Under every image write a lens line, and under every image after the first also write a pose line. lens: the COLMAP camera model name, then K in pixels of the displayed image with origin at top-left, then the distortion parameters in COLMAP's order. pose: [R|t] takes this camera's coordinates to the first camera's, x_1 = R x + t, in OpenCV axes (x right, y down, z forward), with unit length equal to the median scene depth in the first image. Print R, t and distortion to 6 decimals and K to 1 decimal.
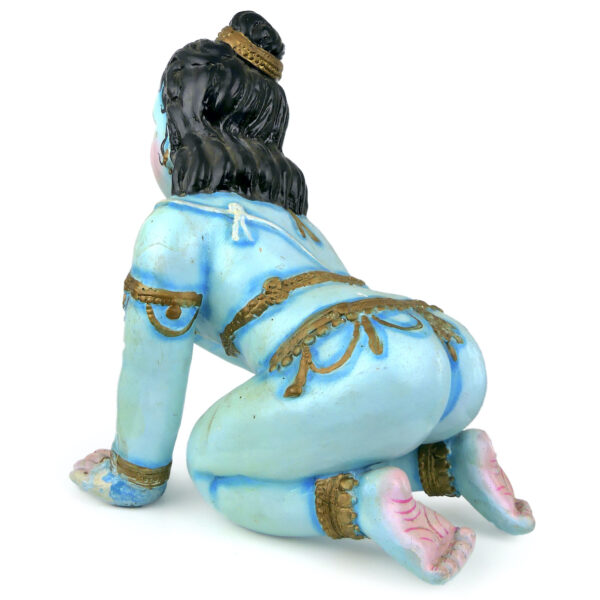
lens RADIAL K [[671.4, 0, 300.0], [0, 671.4, 300.0], [0, 0, 1]] dist [-0.000038, -0.014987]
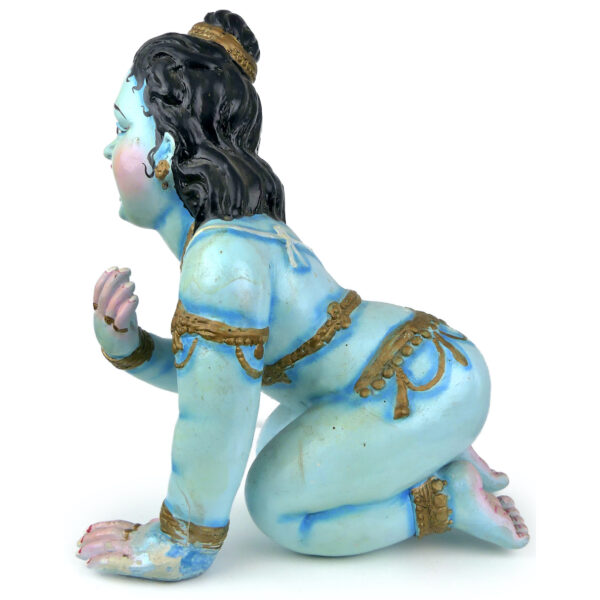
lens RADIAL K [[671.4, 0, 300.0], [0, 671.4, 300.0], [0, 0, 1]] dist [-0.000038, -0.014987]
pose [[0.801722, -0.094396, 0.590196, -0.675944], [0.067170, 0.995424, 0.067964, -0.109596], [-0.593911, -0.014845, 0.804394, 0.236182]]
